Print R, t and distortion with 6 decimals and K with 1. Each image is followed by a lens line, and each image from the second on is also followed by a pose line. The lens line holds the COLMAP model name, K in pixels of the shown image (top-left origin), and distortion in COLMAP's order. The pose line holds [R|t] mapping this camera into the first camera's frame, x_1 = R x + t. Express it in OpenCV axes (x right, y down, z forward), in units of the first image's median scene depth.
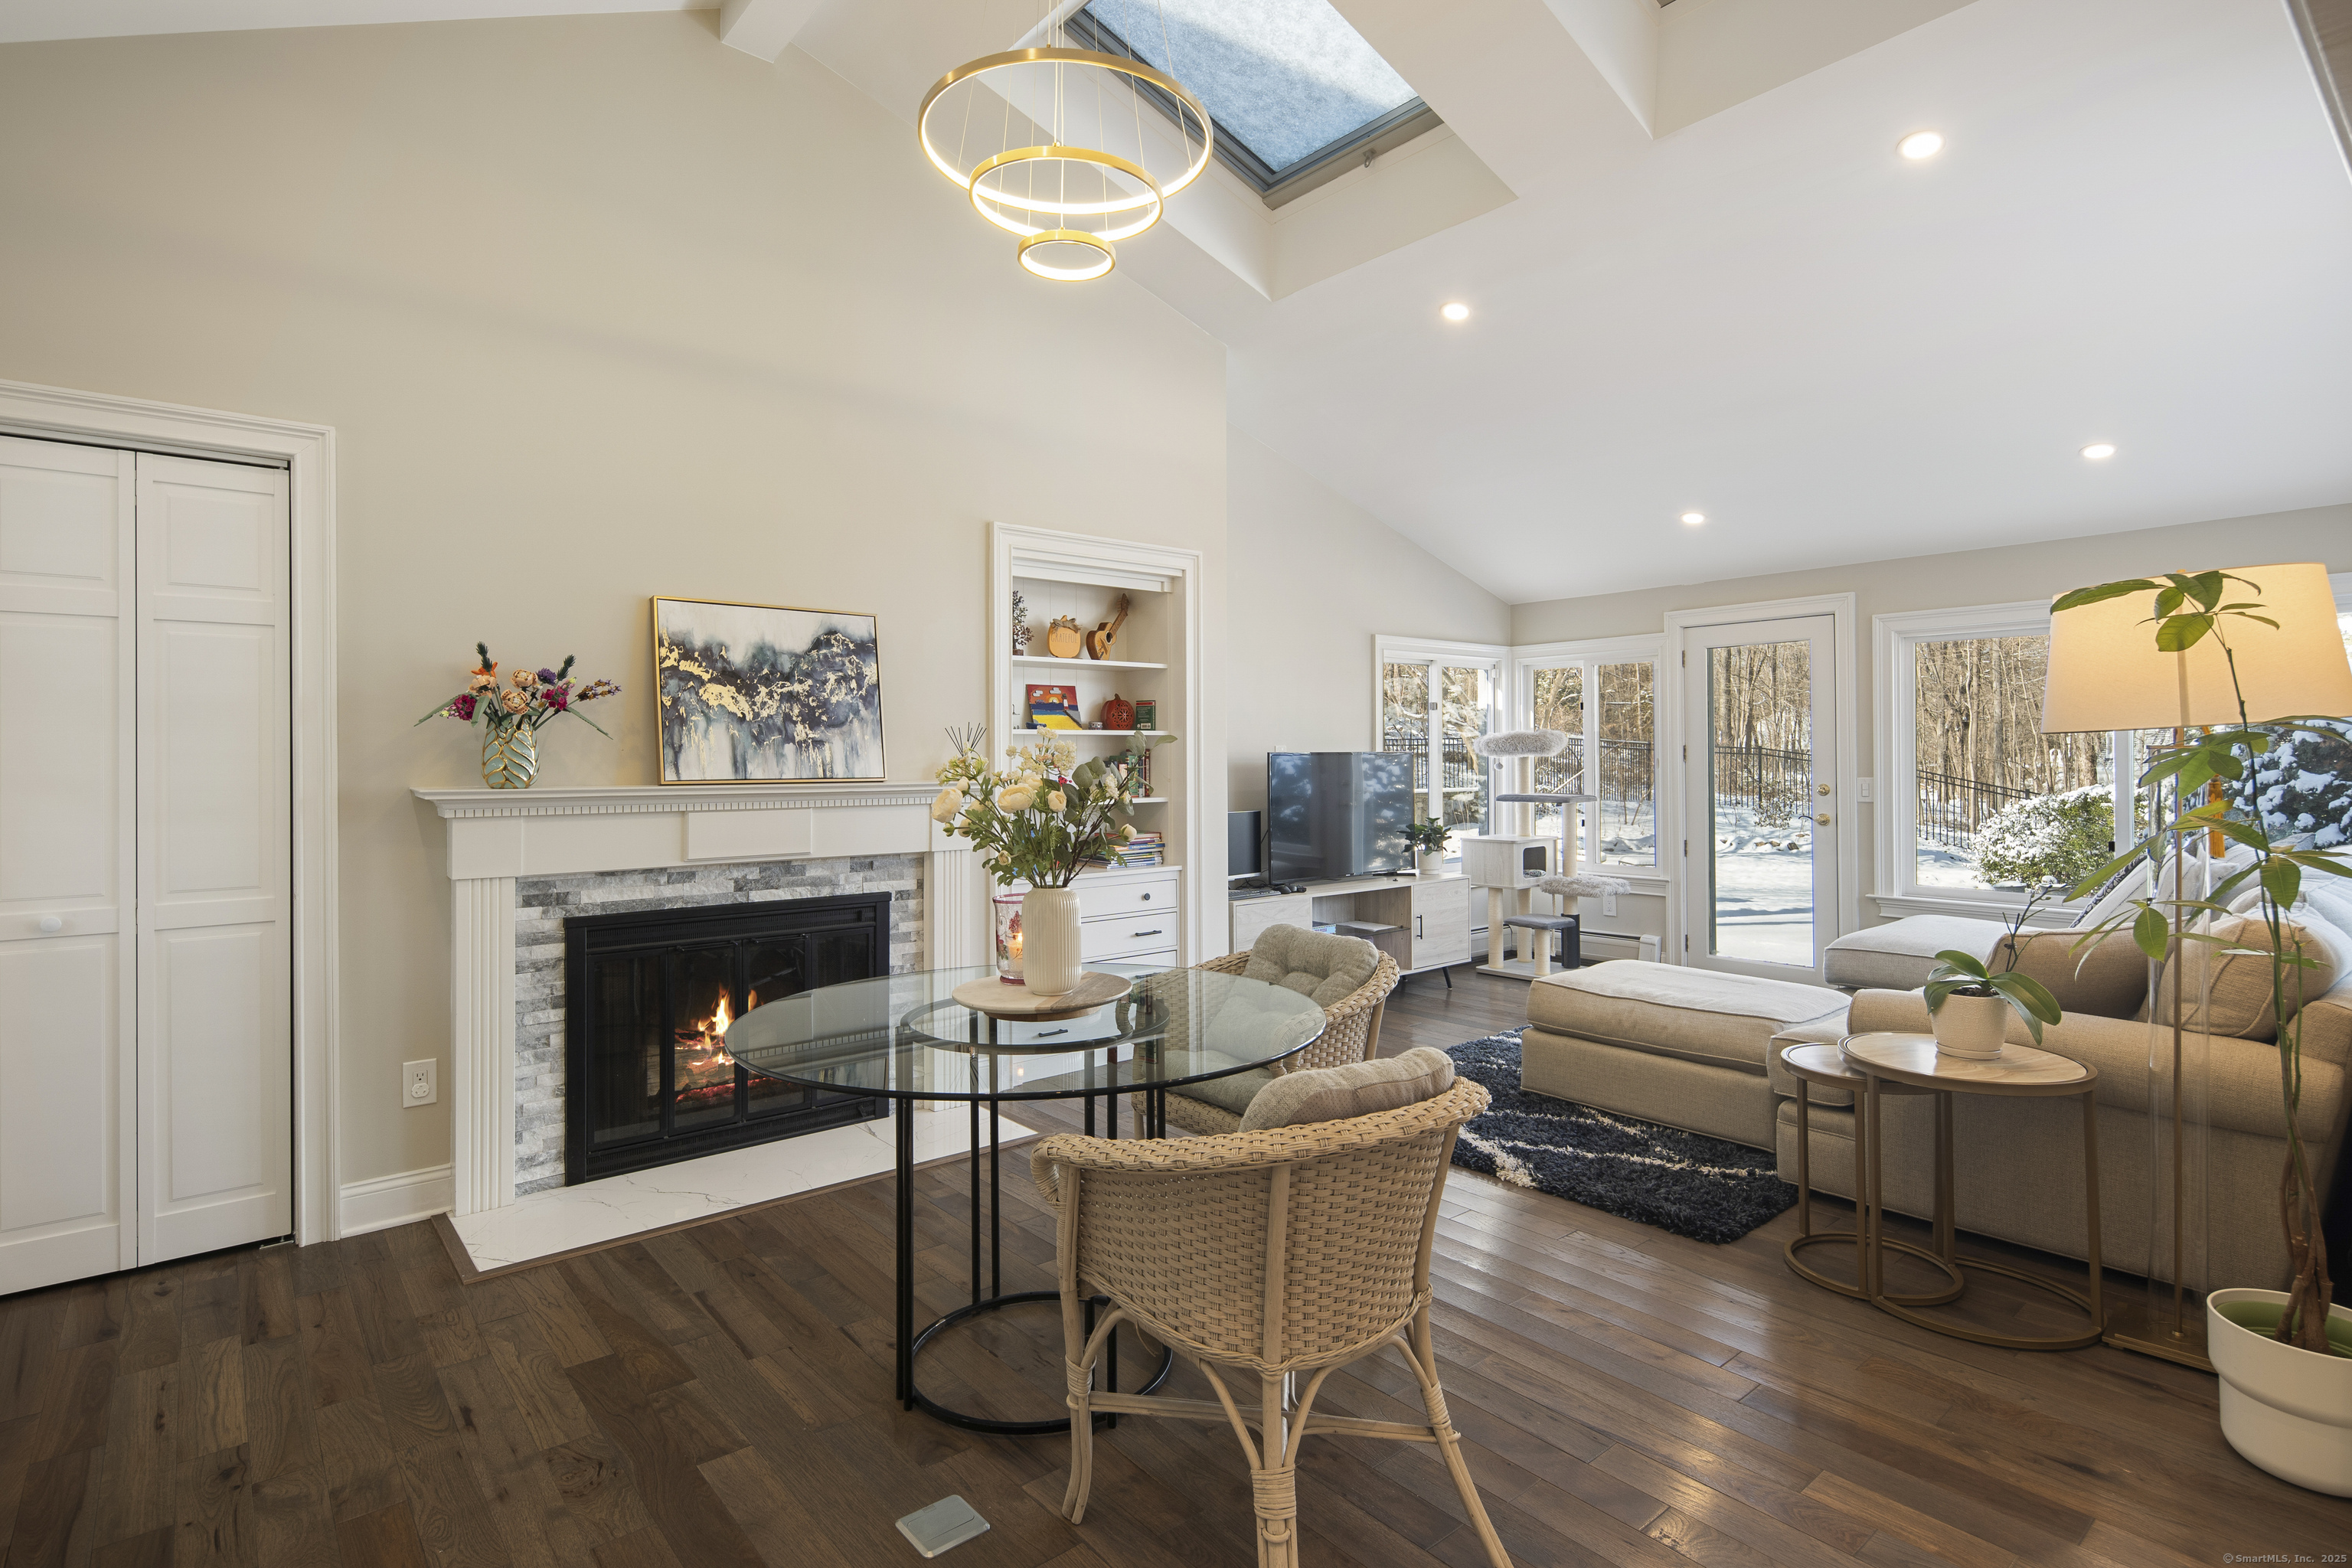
lens RADIAL K [[1164.6, 0, 1169.5], [0, 1164.6, 760.4], [0, 0, 1]] dist [0.006944, -0.004628]
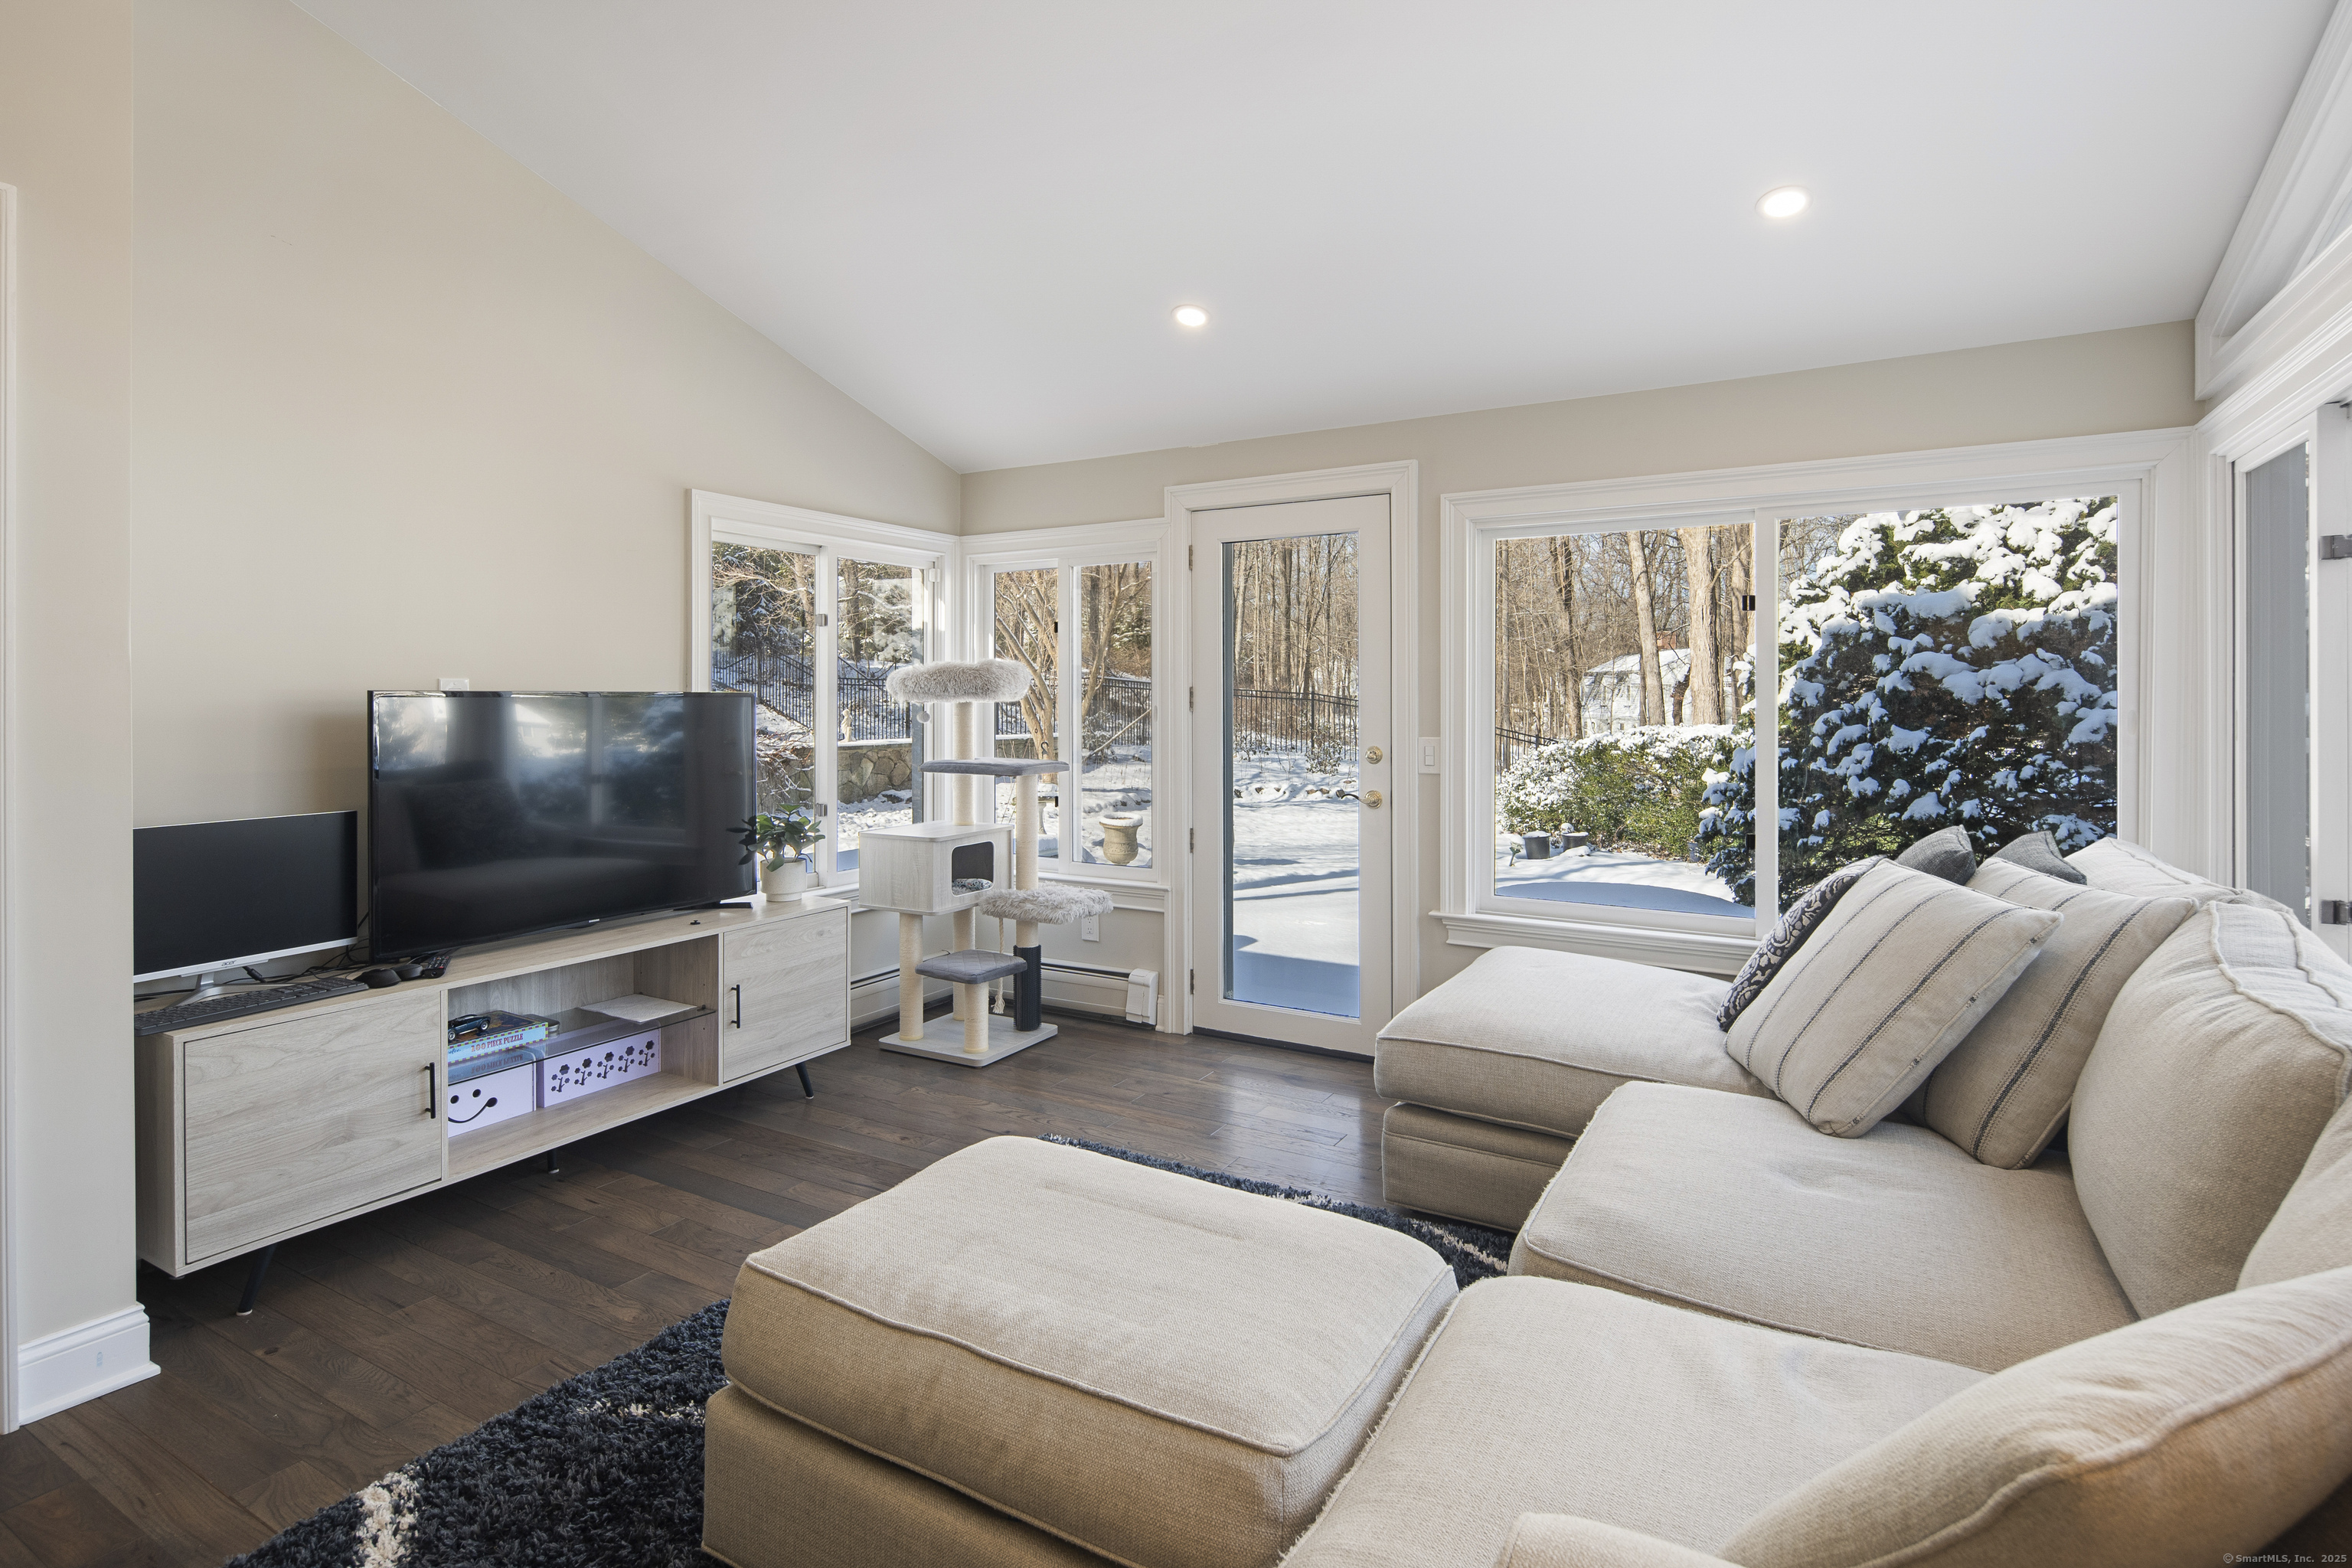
lens RADIAL K [[1164.6, 0, 1171.8], [0, 1164.6, 706.0], [0, 0, 1]] dist [0.006944, -0.004628]
pose [[0.941354, 0.005424, 0.337378, 0.202714], [-0.006346, 0.999979, 0.001630, -0.002982], [-0.337362, -0.003676, 0.941368, 0.368342]]
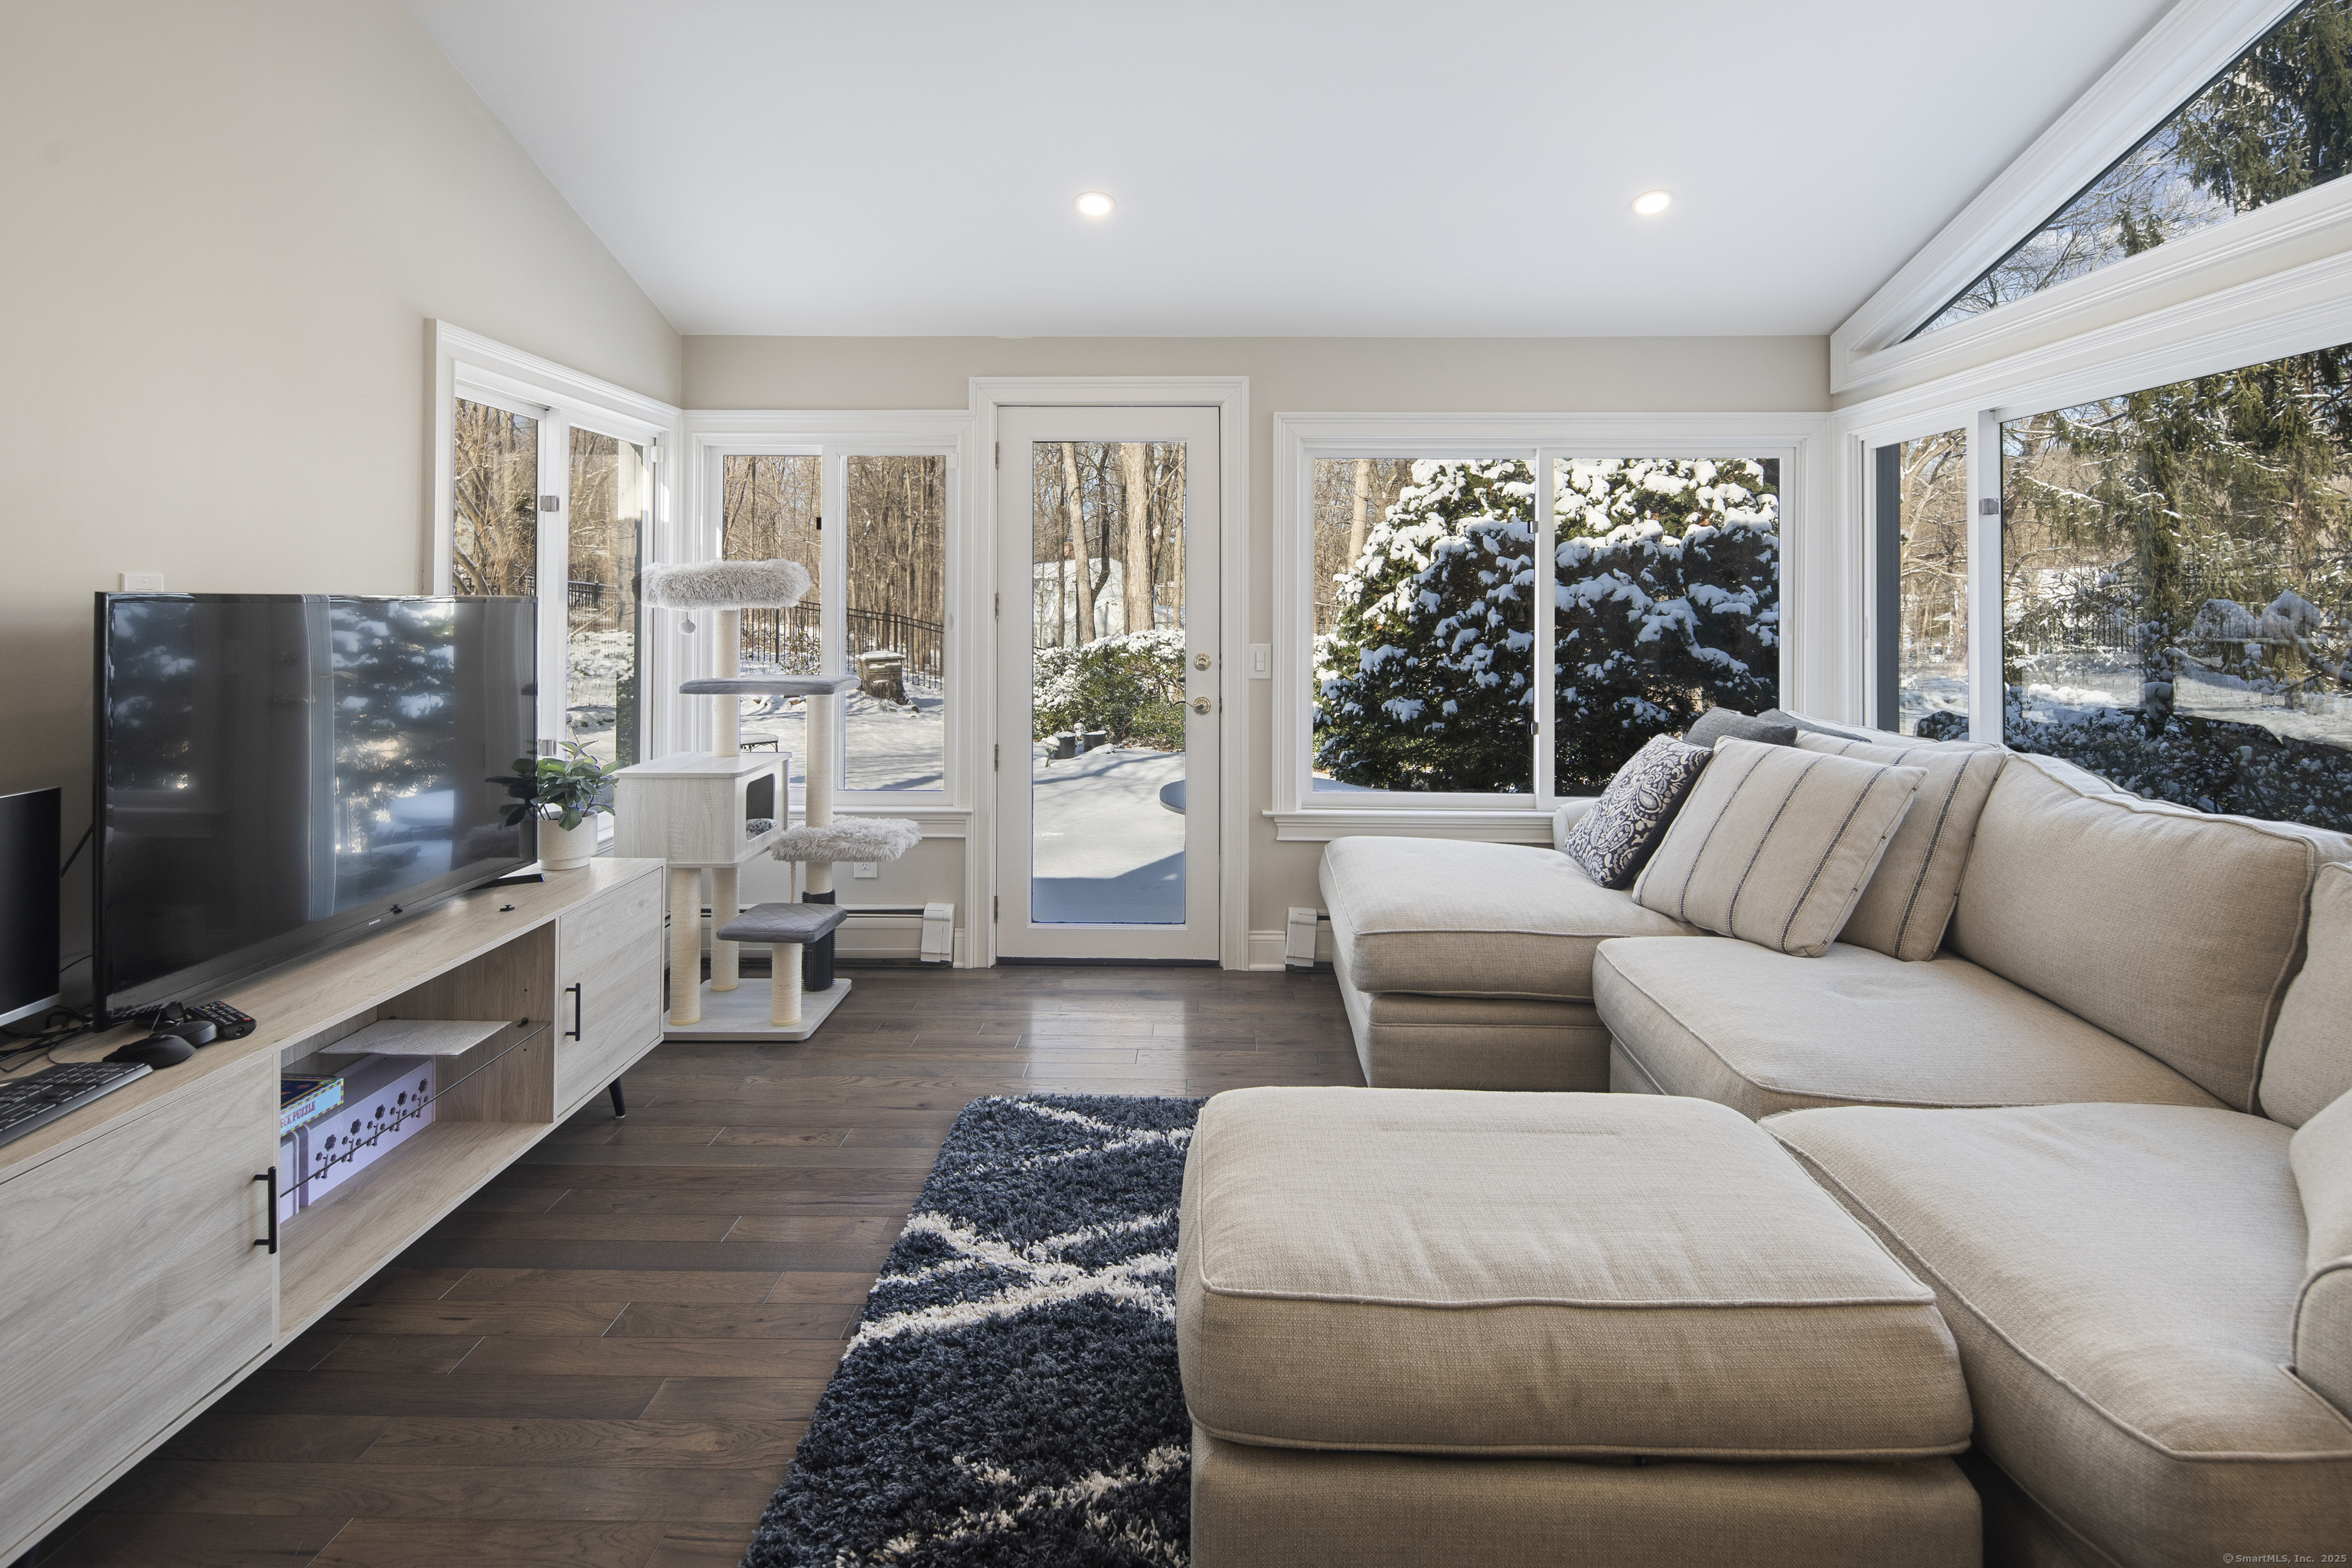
lens RADIAL K [[1164.6, 0, 1184.5], [0, 1164.6, 597.5], [0, 0, 1]] dist [0.006944, -0.004628]
pose [[0.655782, 0.014747, 0.754806, 0.035202], [-0.007091, 0.999885, -0.013374, -0.002868], [-0.754917, 0.003418, 0.655812, 0.506536]]
